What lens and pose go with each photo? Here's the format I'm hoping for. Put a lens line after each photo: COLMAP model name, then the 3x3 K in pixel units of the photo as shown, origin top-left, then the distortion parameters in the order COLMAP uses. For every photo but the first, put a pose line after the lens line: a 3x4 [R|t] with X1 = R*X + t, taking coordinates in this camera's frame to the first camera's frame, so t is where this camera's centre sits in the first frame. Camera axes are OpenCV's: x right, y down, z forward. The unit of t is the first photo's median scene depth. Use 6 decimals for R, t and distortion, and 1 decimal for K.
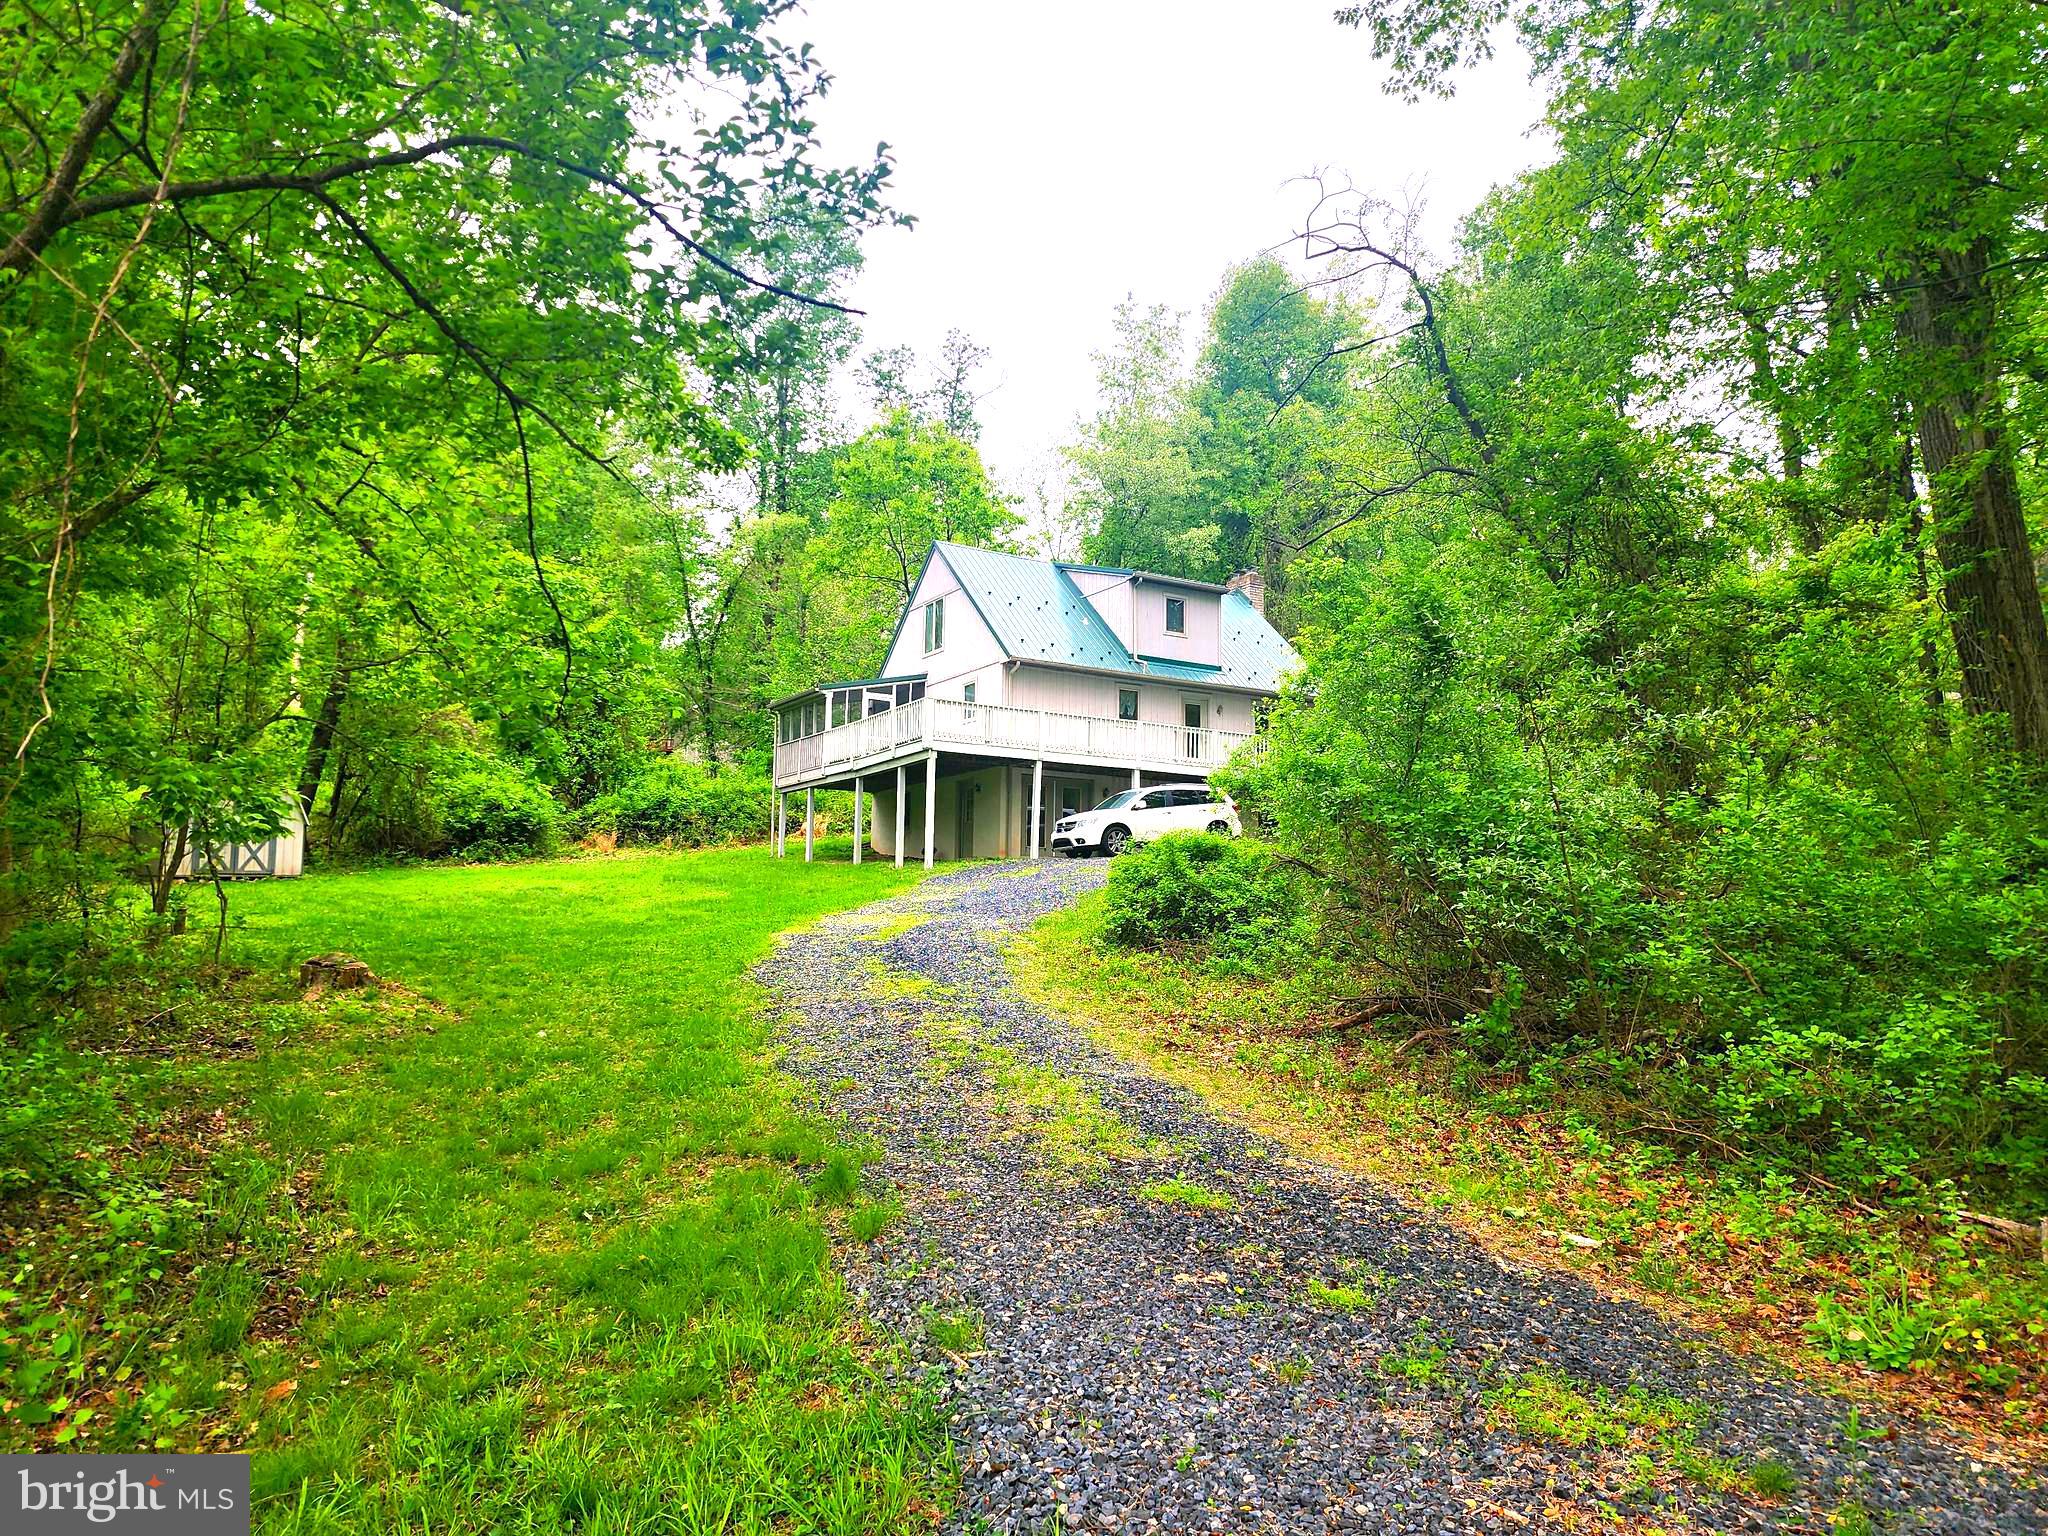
lens RADIAL K [[1363.8, 0, 1027.5], [0, 1363.8, 767.1], [0, 0, 1]] dist [-0.002513, -0.000321]
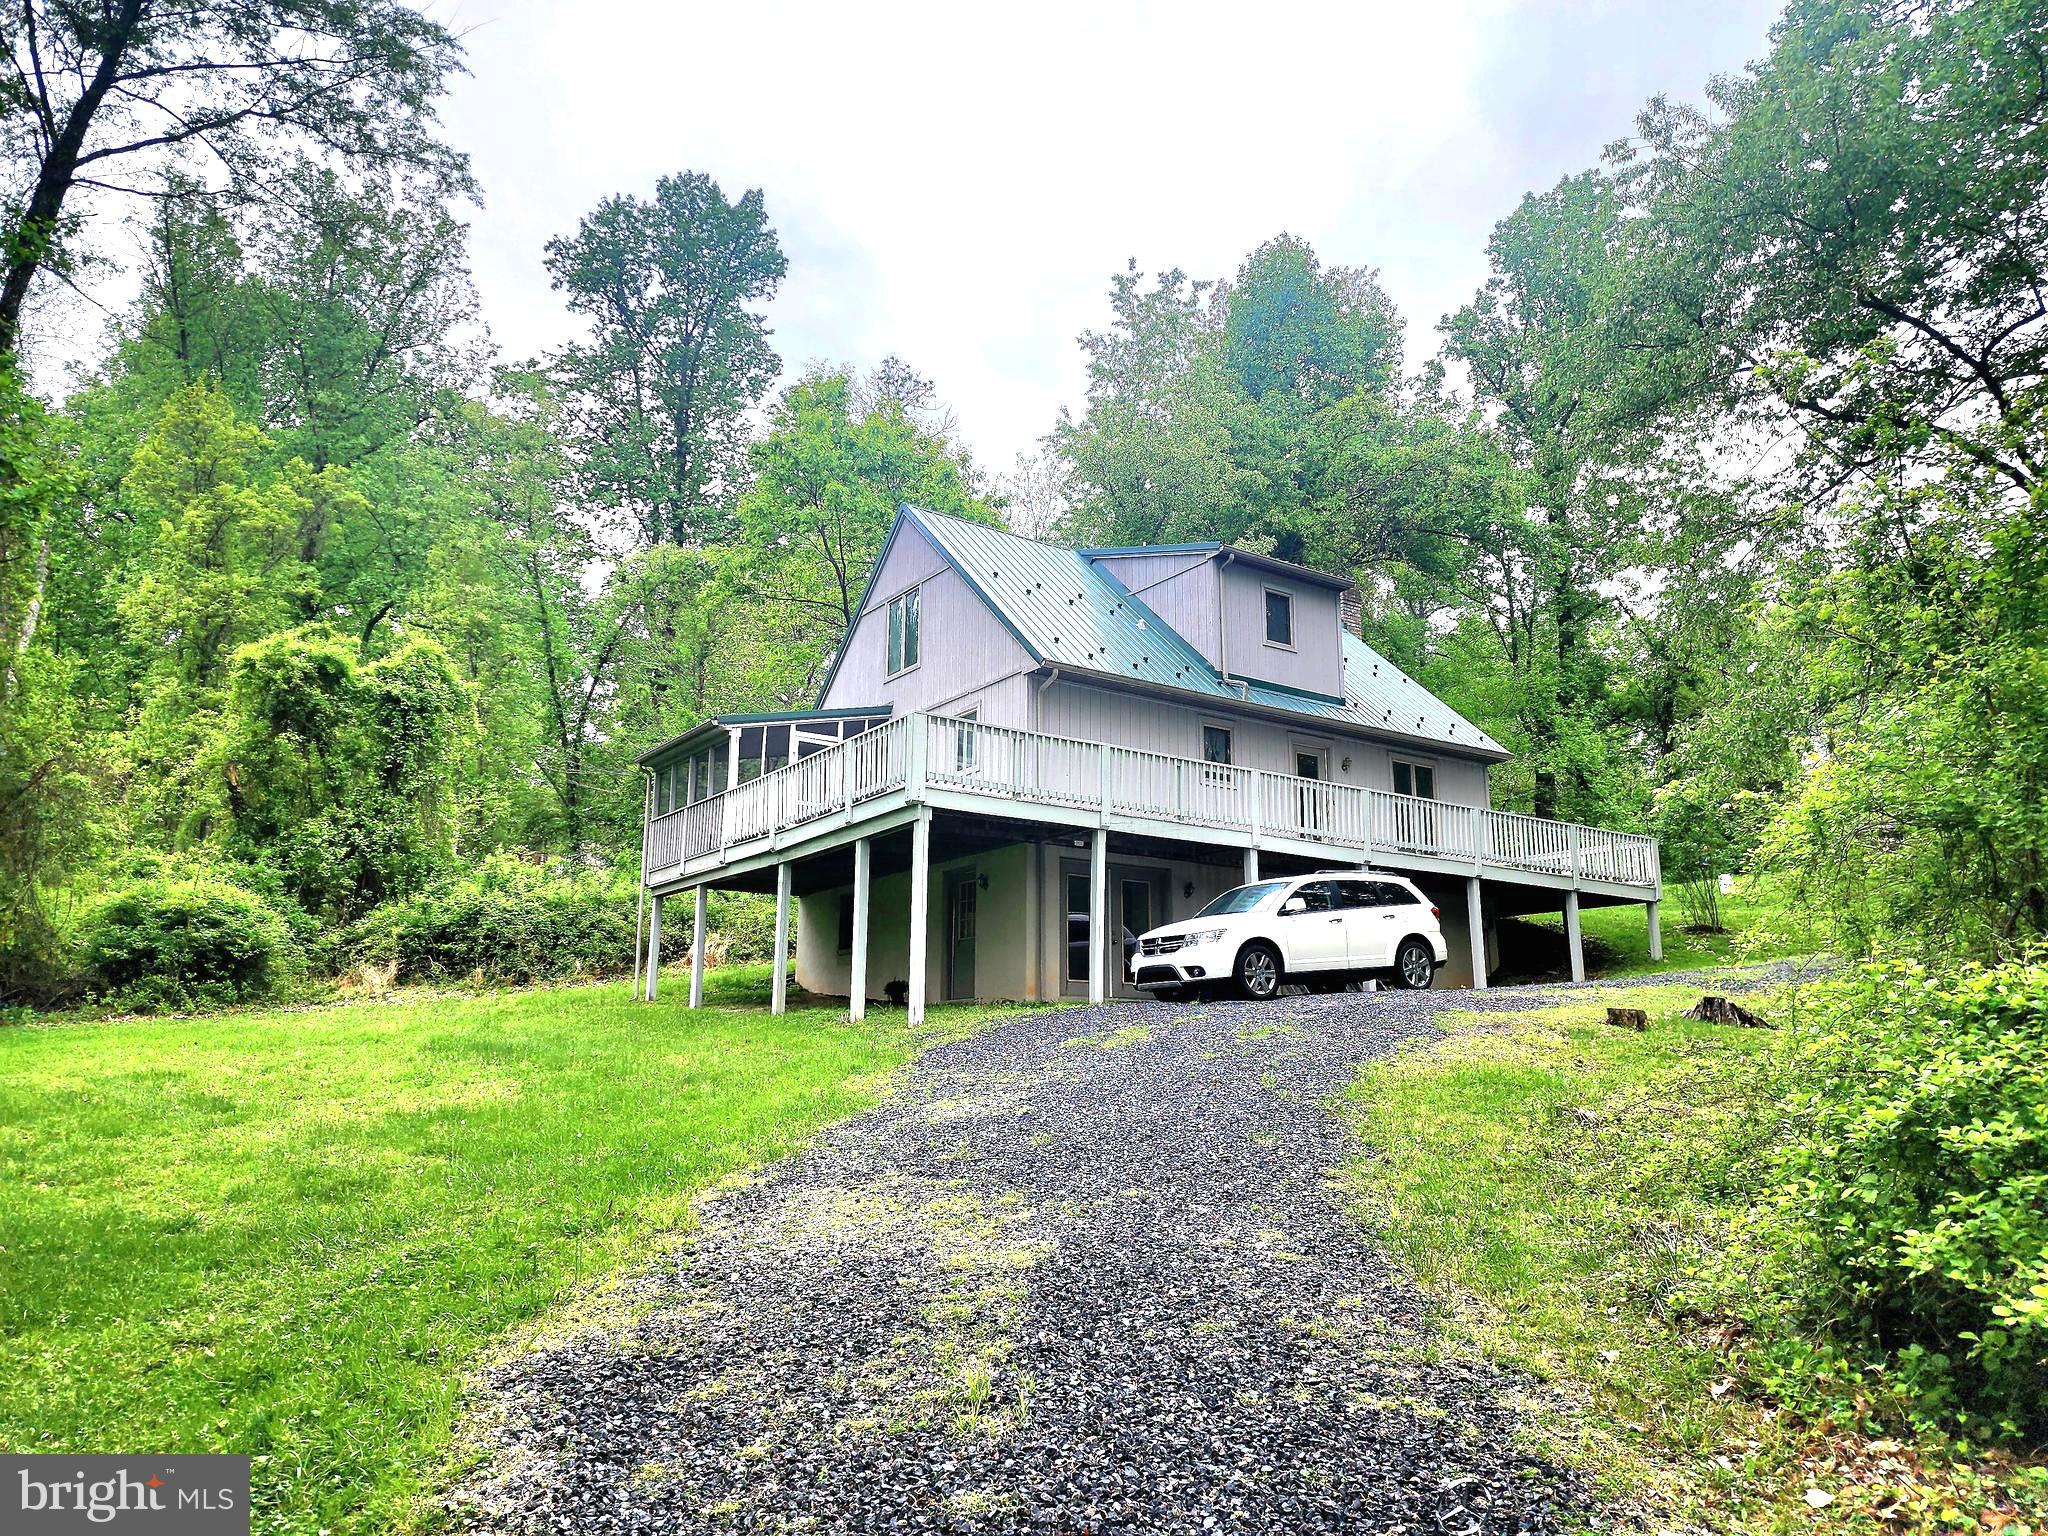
lens RADIAL K [[1383.6, 0, 1019.7], [0, 1383.6, 770.5], [0, 0, 1]] dist [0.037512, -0.000923]
pose [[0.998245, 0.003880, 0.059090, -0.052478], [0.001385, 0.996049, -0.088795, 0.018870], [-0.059201, 0.088721, 0.994296, 0.360813]]
